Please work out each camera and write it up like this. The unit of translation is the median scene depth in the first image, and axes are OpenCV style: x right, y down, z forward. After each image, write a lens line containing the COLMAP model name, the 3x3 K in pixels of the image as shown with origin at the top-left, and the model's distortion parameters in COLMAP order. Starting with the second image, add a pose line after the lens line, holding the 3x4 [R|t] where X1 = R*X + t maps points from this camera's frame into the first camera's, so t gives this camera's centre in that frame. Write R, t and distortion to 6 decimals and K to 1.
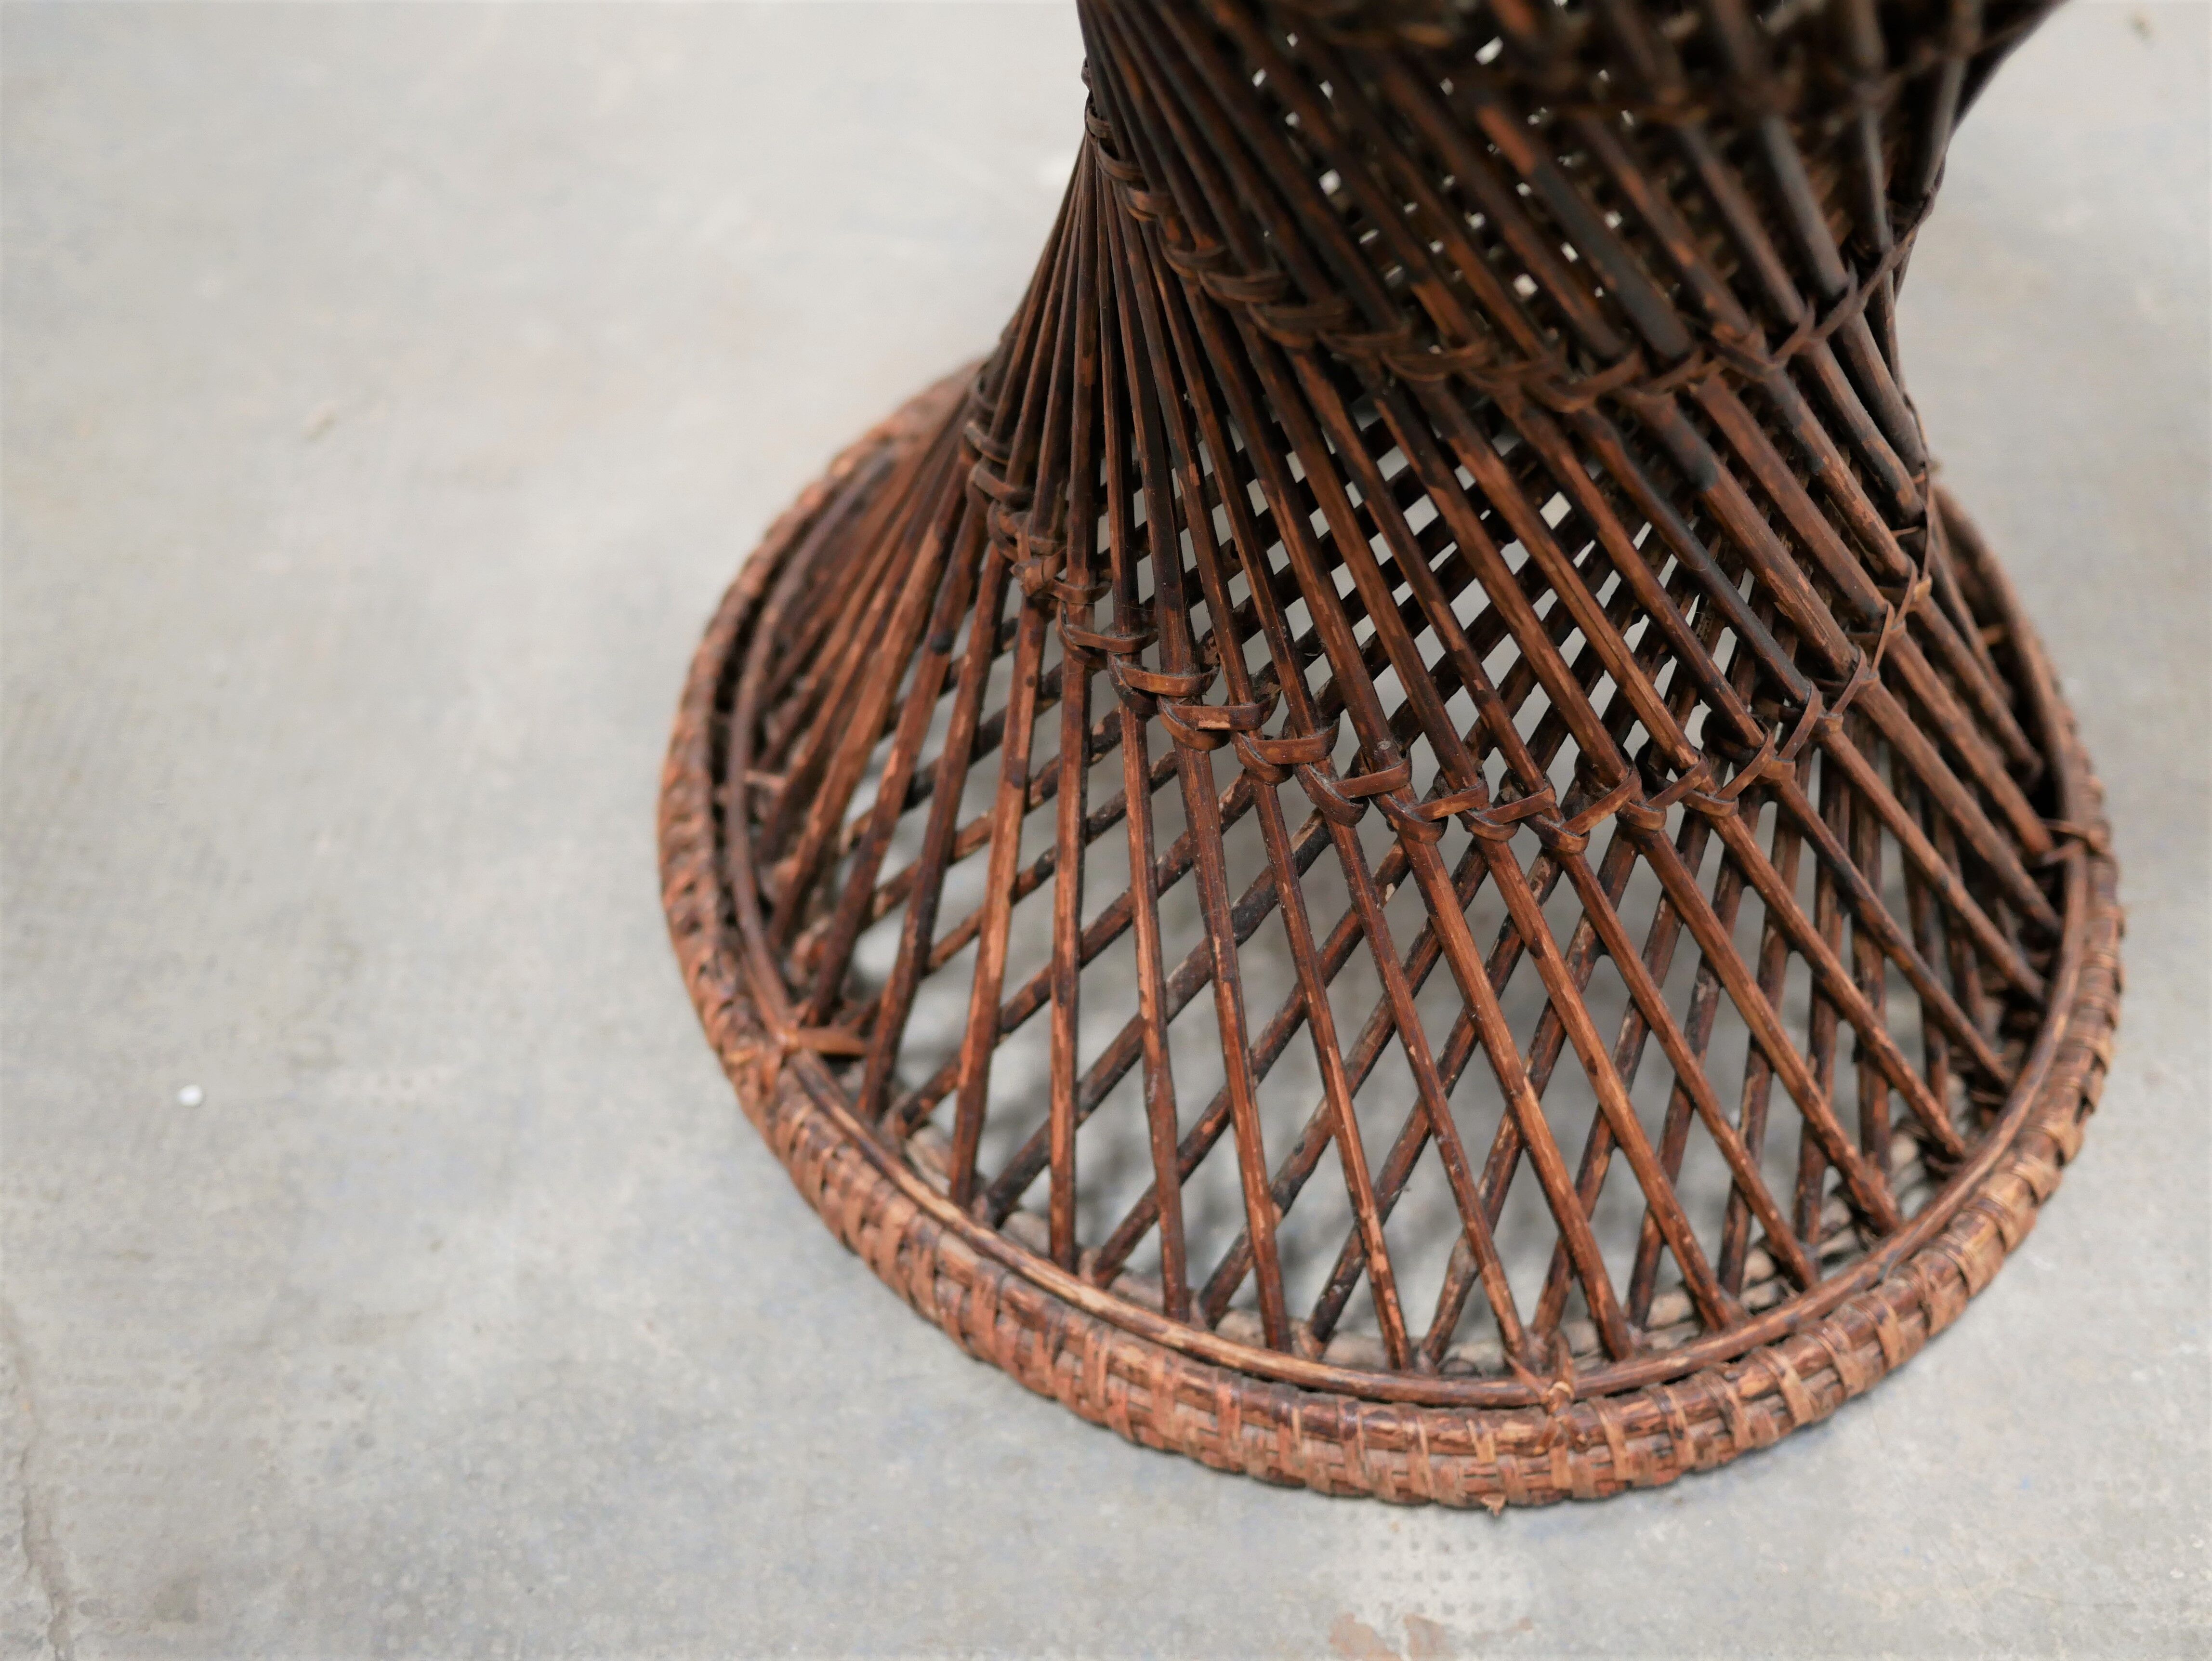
lens RADIAL K [[2520.5, 0, 1102.5], [0, 2520.5, 828.4], [0, 0, 1]] dist [-0.023228, 0.055130]
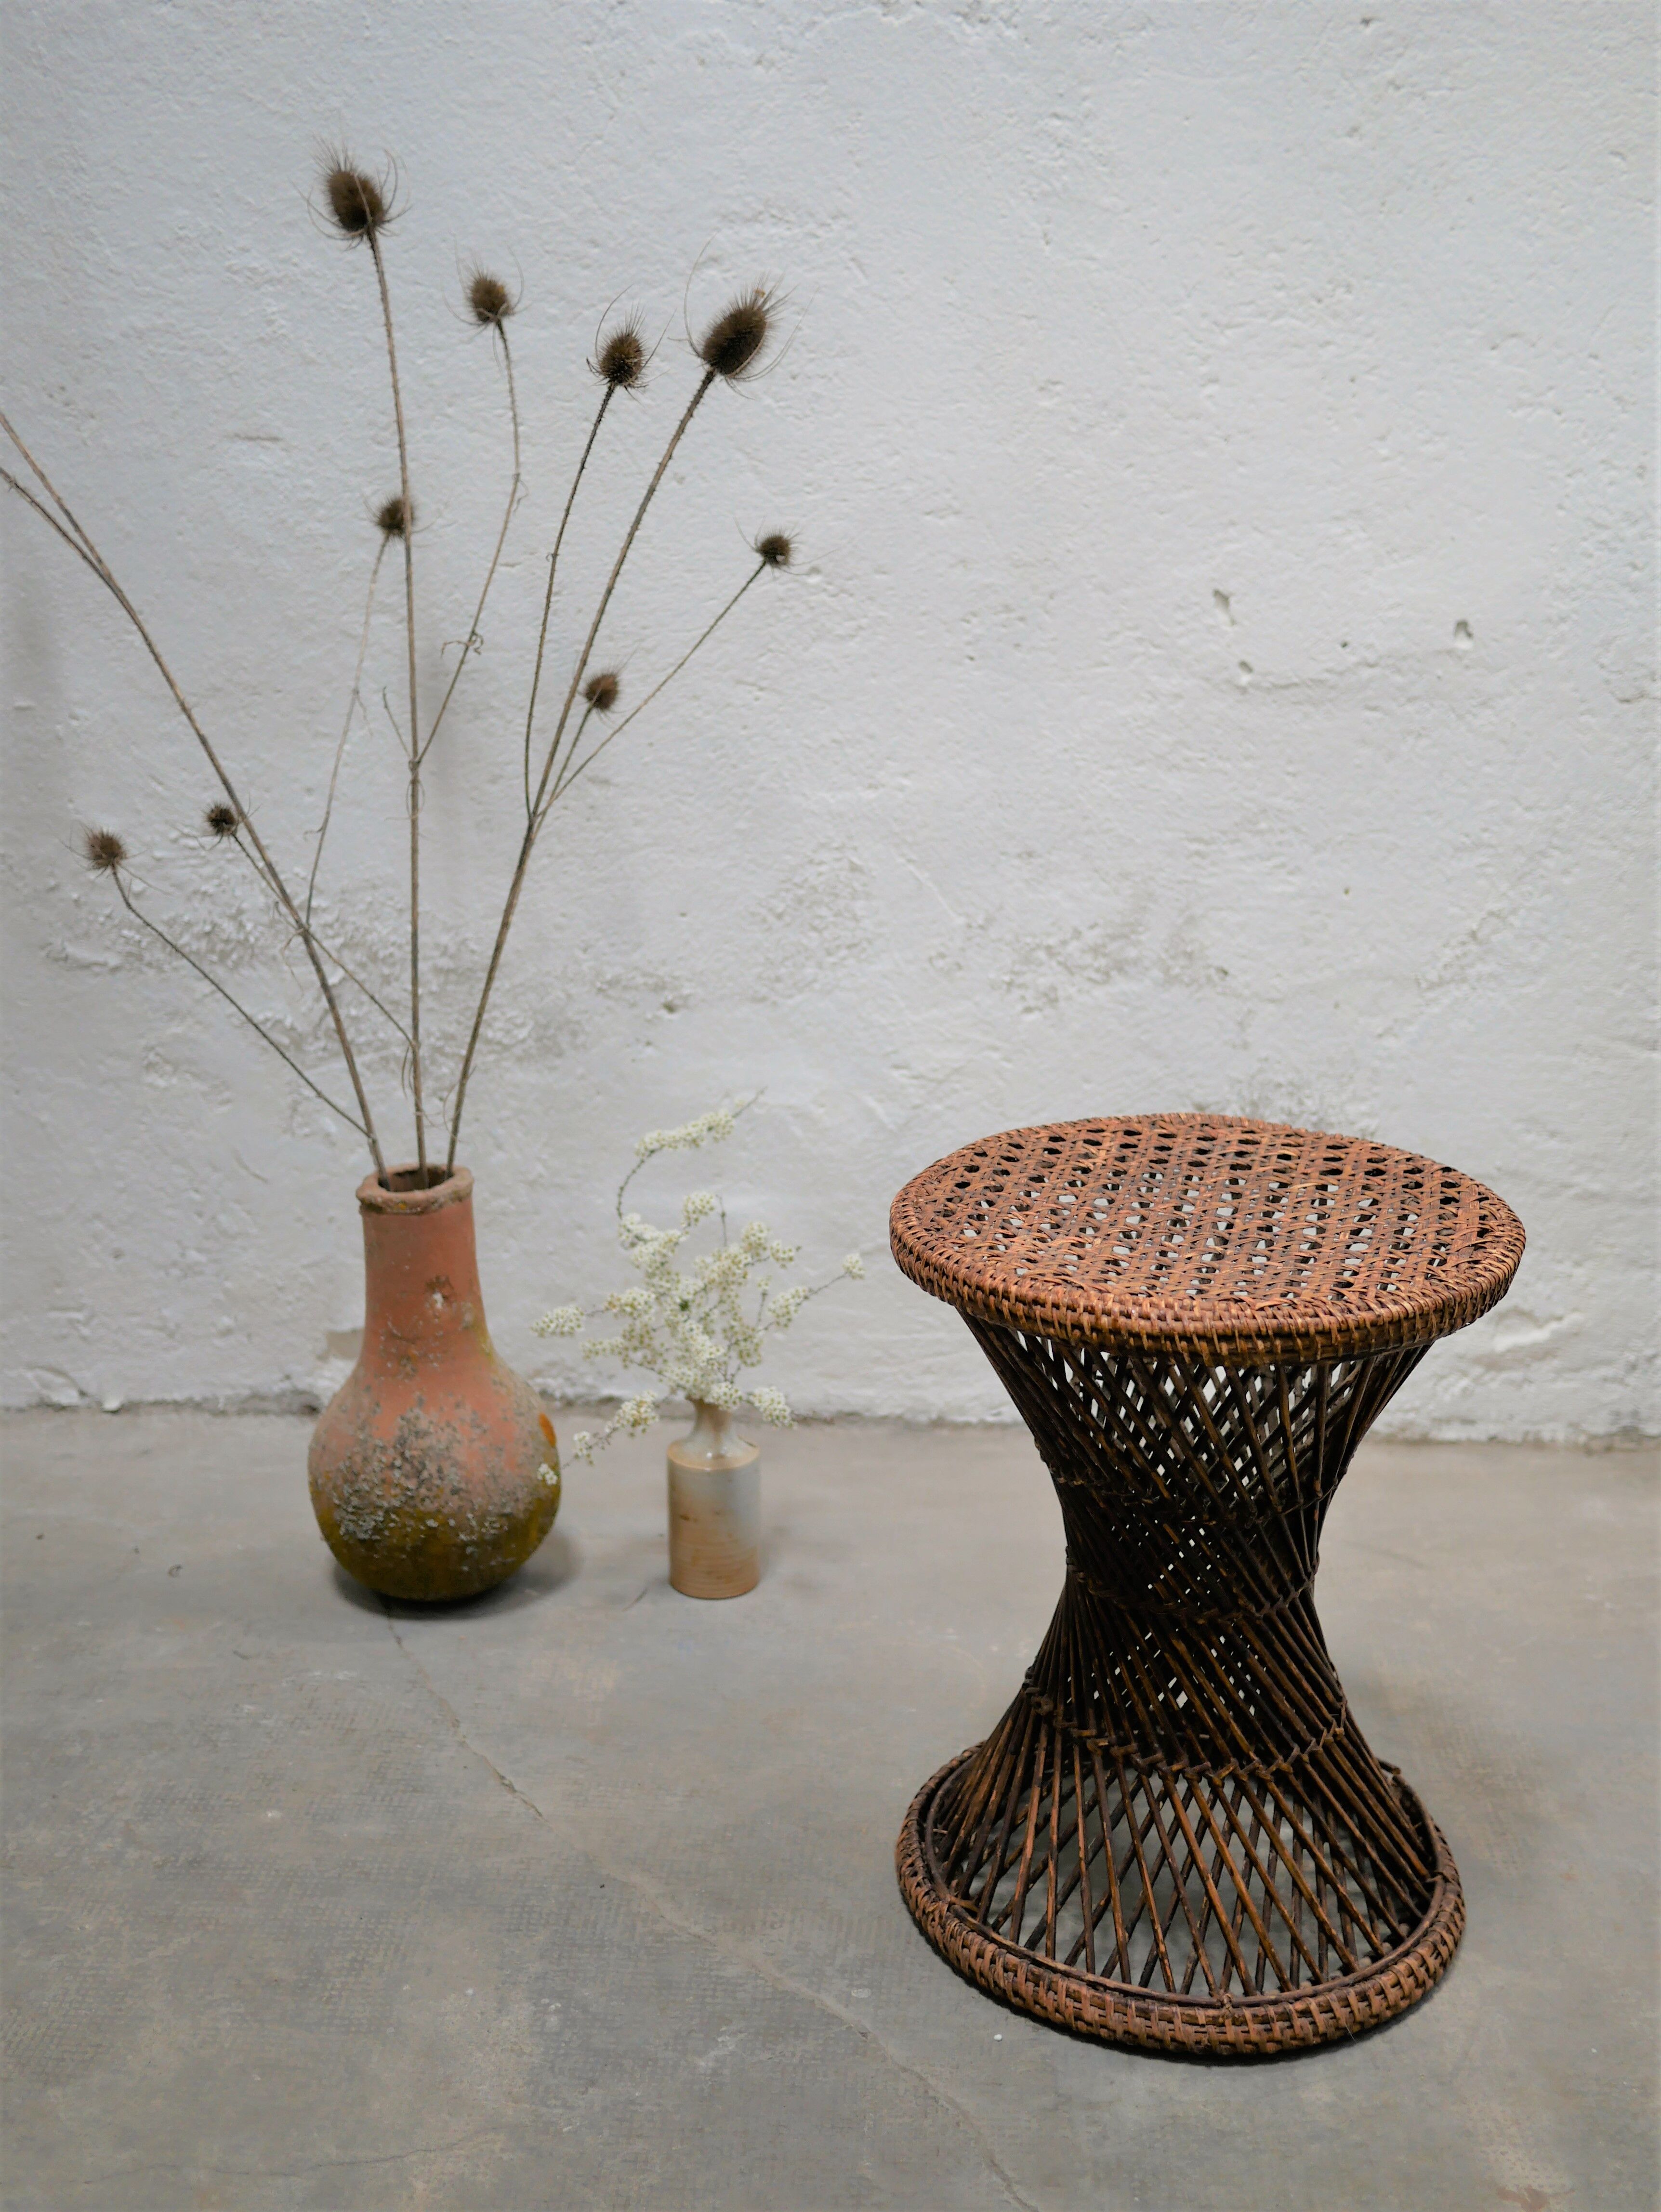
lens RADIAL K [[2520.5, 0, 834.2], [0, 2520.5, 1103.7], [0, 0, 1]] dist [-0.023228, 0.055130]
pose [[0.999982, -0.004164, -0.004413, -0.578285], [0.000560, 0.787609, -0.616175, 1.035882], [0.006042, 0.616162, 0.787597, -1.740203]]
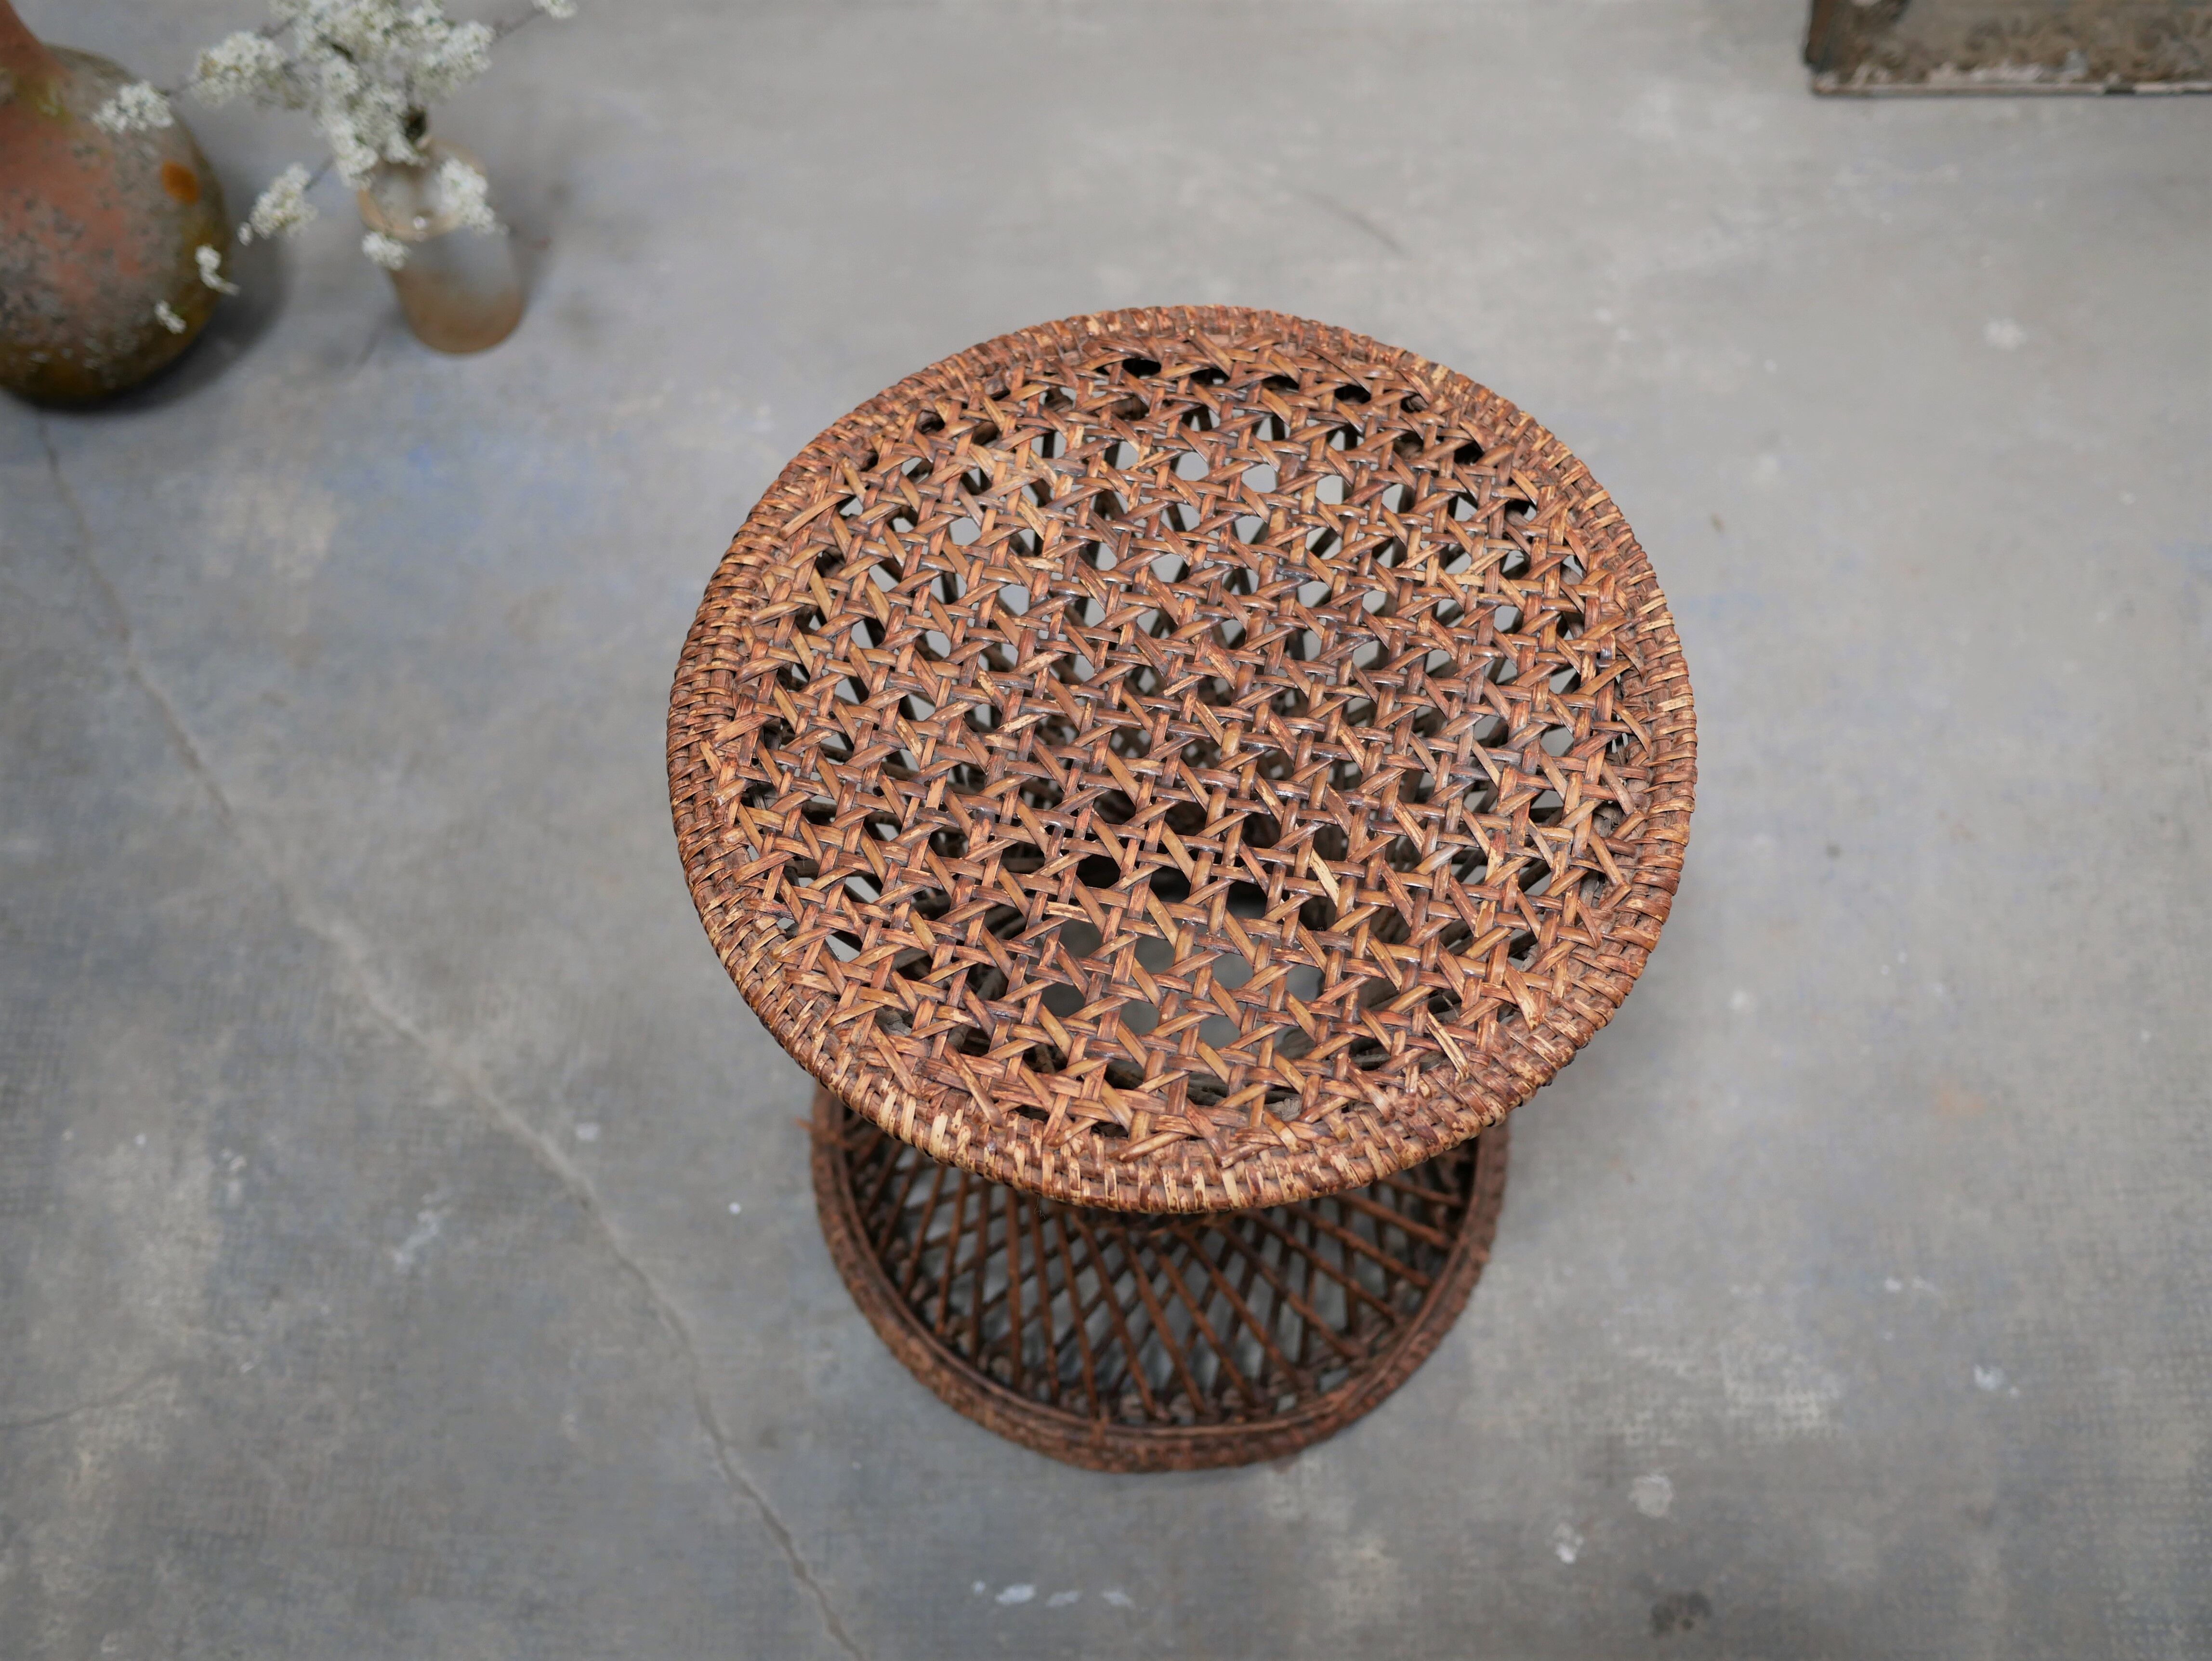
lens RADIAL K [[2522.0, 0, 1104.3], [0, 2522.0, 840.4], [0, 0, 1]] dist [-0.017032, 0.015215]
pose [[0.999801, -0.018997, -0.006107, -0.021734], [0.019779, 0.983970, 0.177234, -0.676292], [0.002642, -0.177320, 0.984150, -1.266782]]
